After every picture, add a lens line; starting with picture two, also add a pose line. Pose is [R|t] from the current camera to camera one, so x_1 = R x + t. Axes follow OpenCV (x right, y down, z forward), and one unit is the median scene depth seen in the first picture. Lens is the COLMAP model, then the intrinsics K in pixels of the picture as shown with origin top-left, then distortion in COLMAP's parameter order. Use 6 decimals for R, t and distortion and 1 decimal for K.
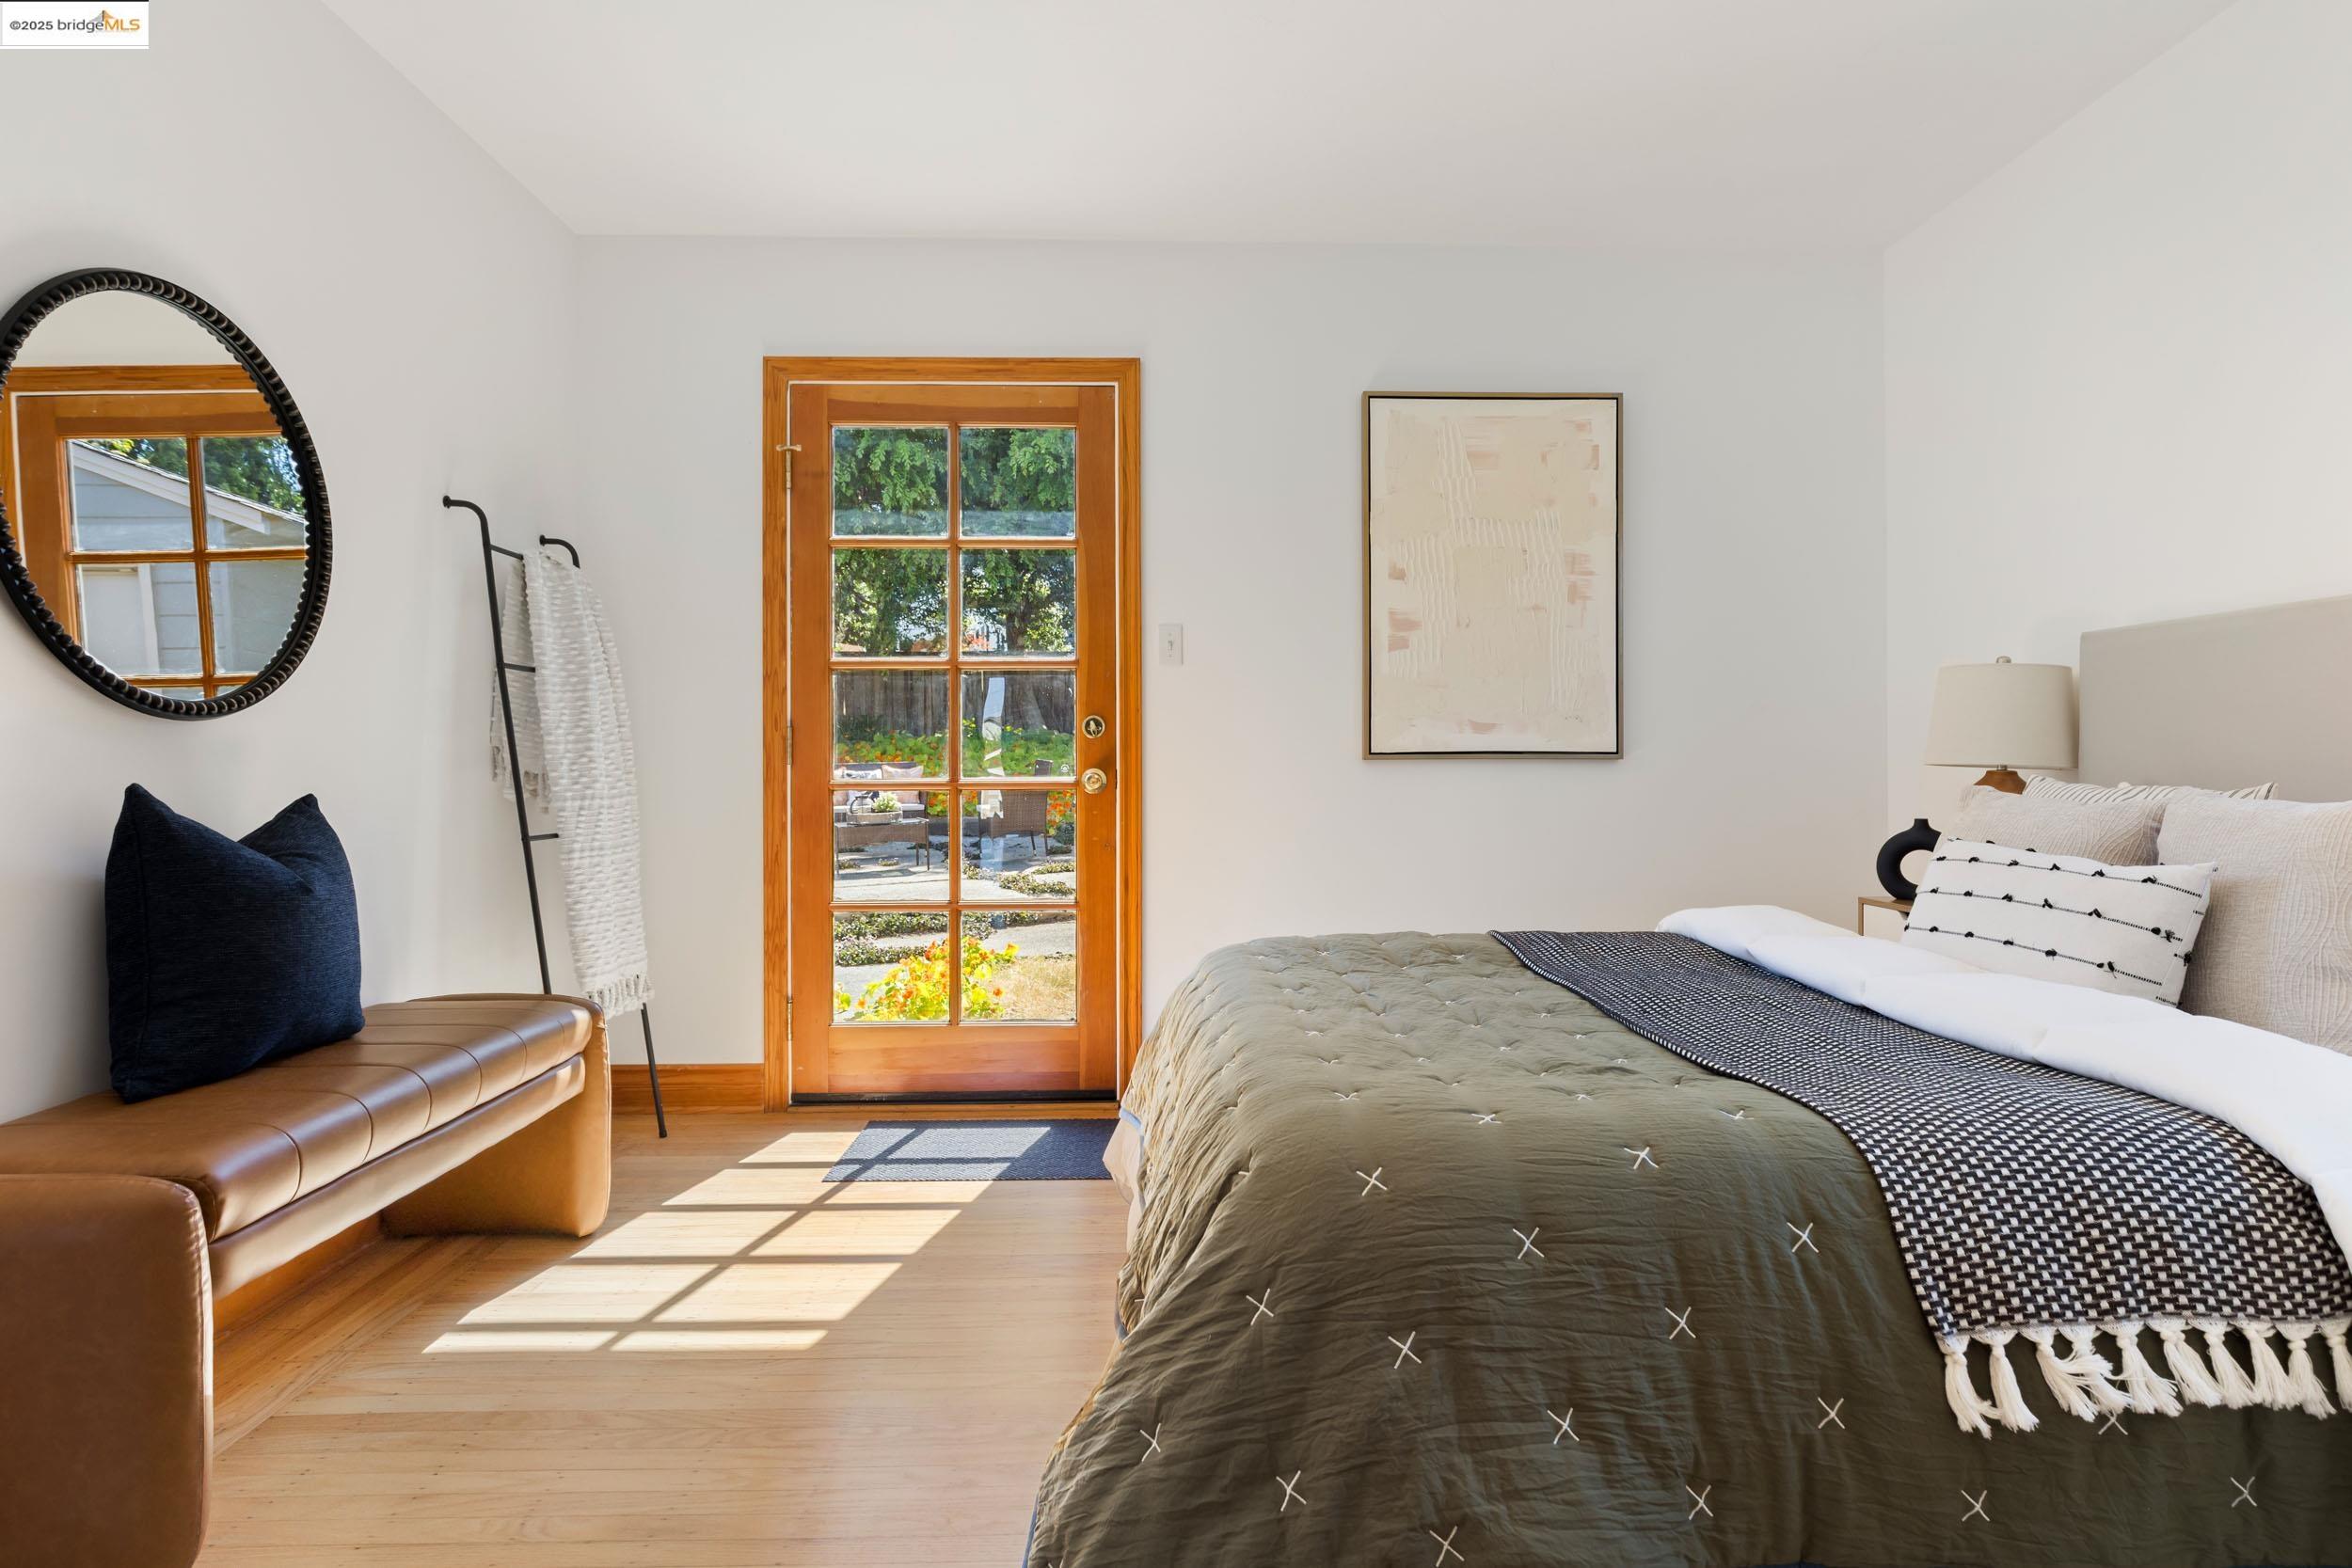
lens RADIAL K [[1236.3, 0, 1139.3], [0, 1236.3, 772.2], [0, 0, 1]] dist [0.005832, -0.001605]
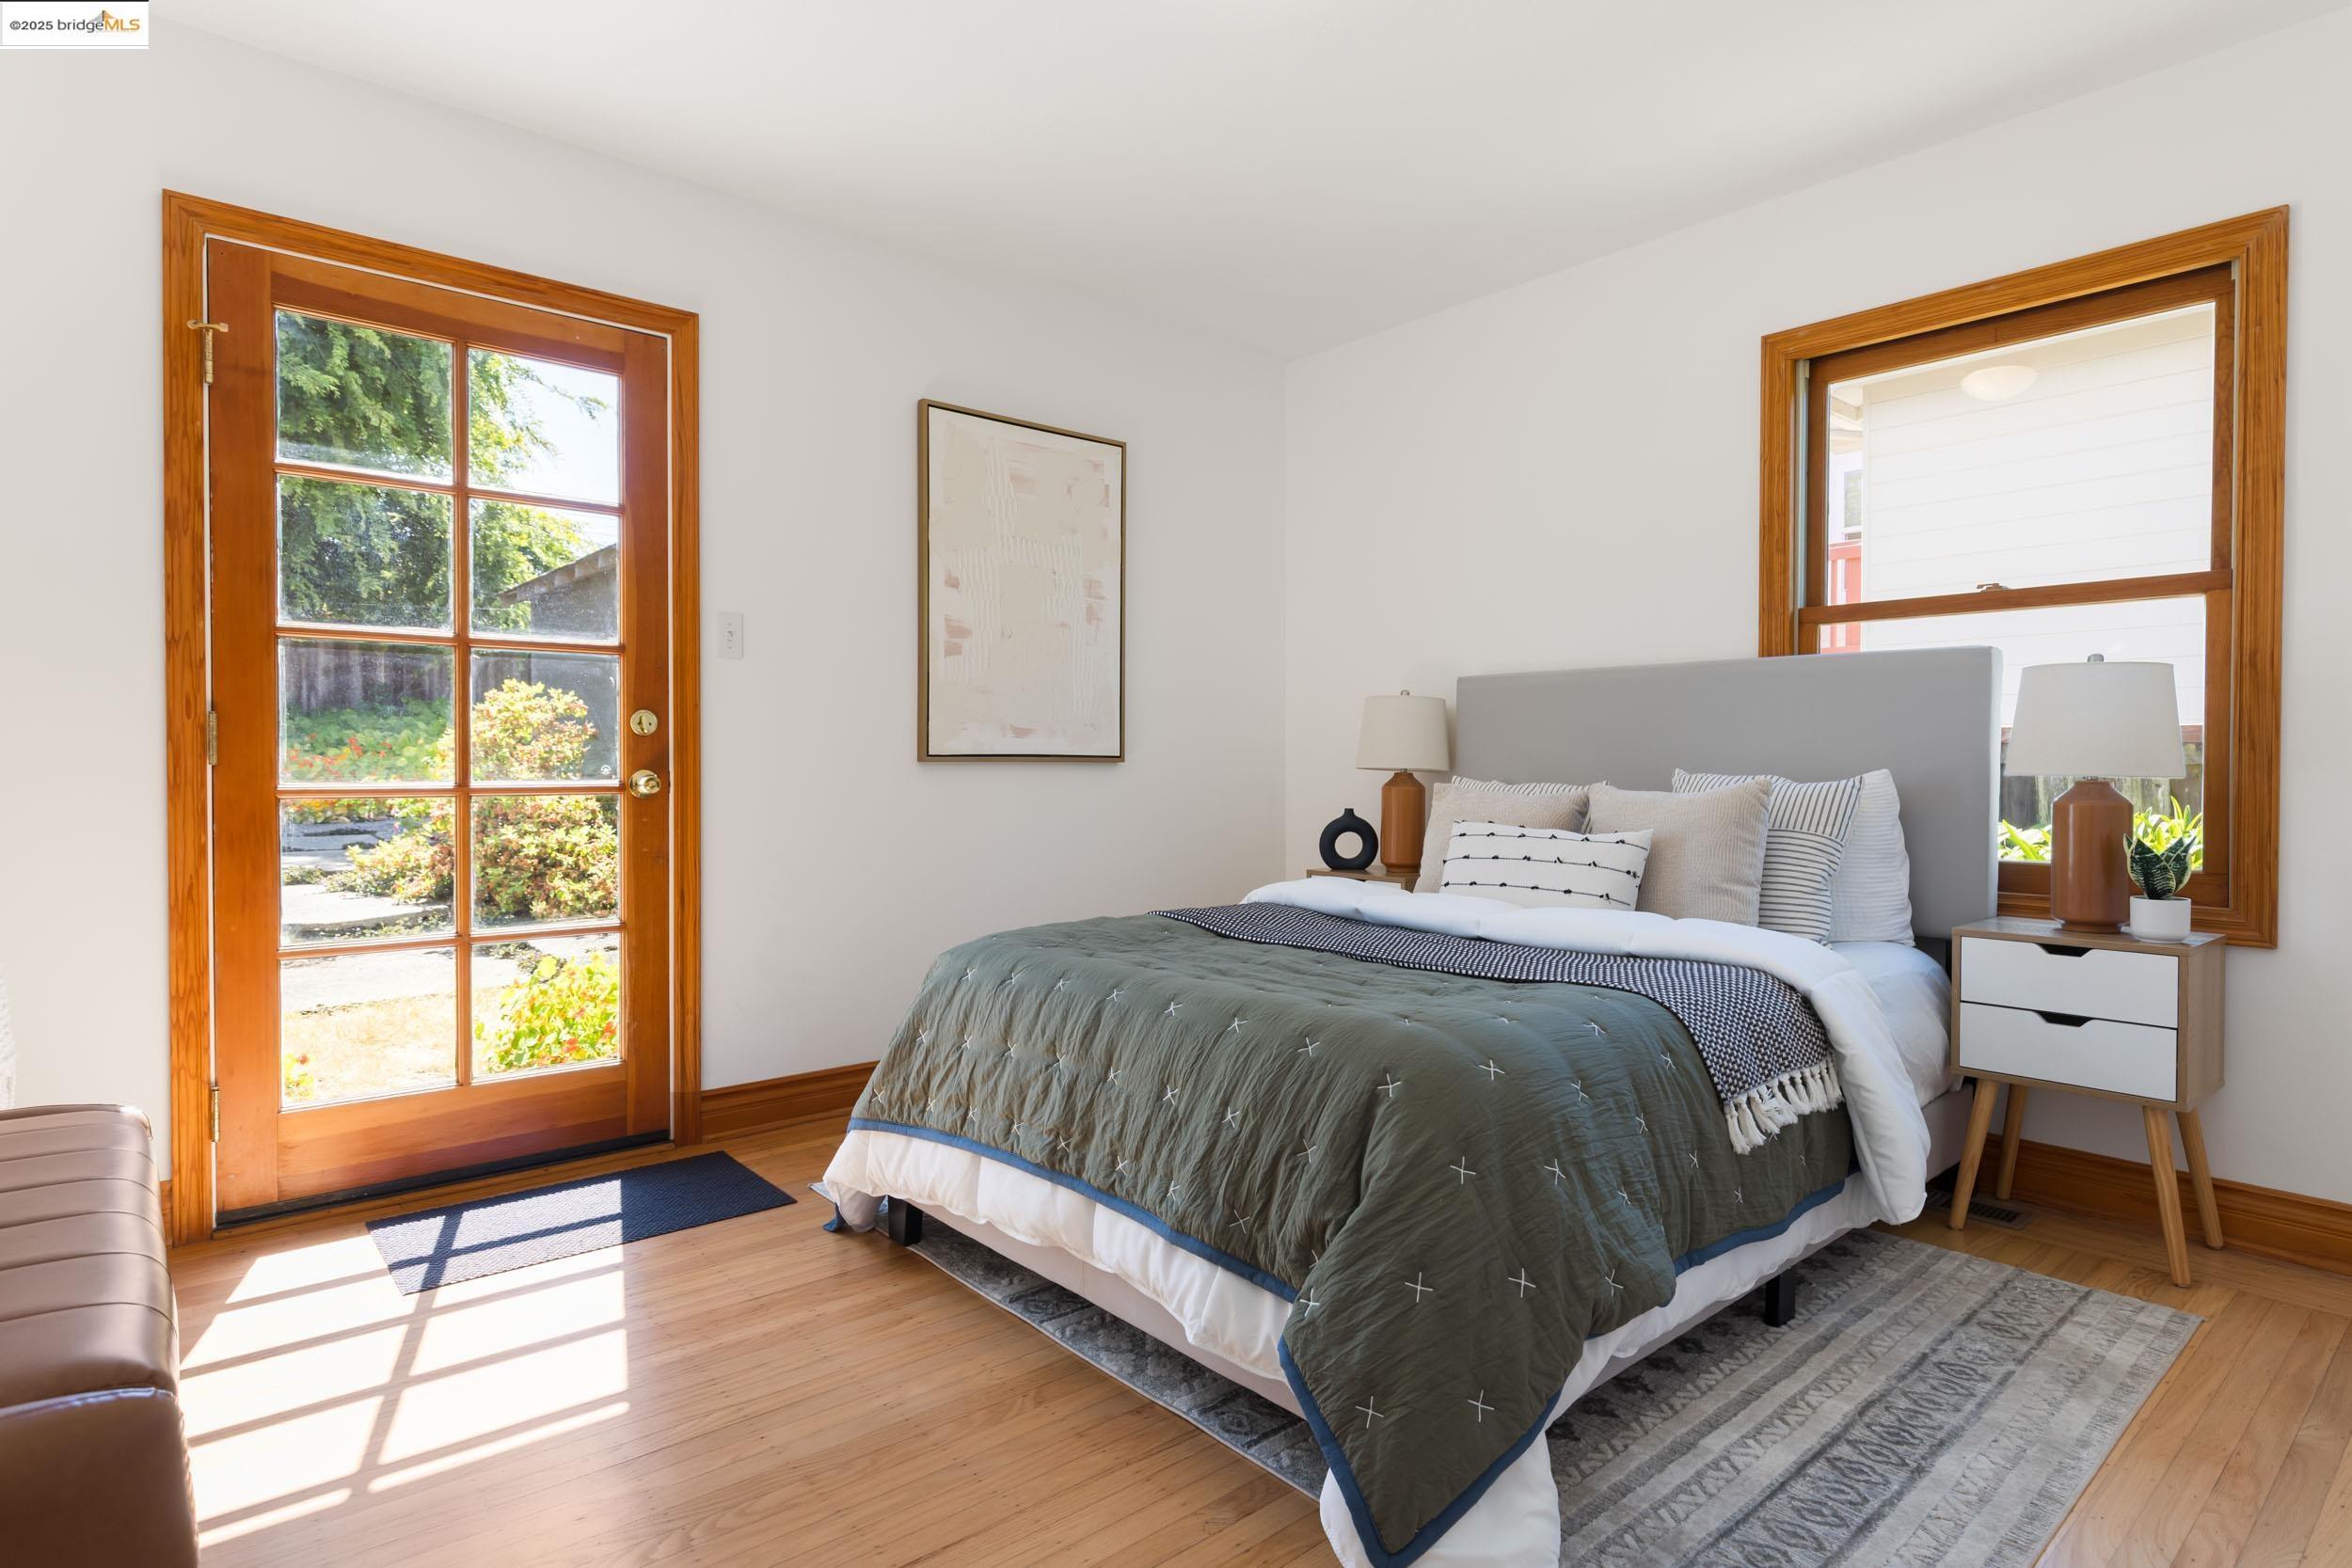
lens RADIAL K [[1307.2, 0, 1191.2], [0, 1307.2, 800.7], [0, 0, 1]] dist [0.005211, -0.002911]
pose [[0.757636, -0.013778, 0.652532, -0.355000], [0.000463, 0.999788, 0.020573, -0.000152], [-0.652678, -0.015285, 0.757482, 0.039063]]
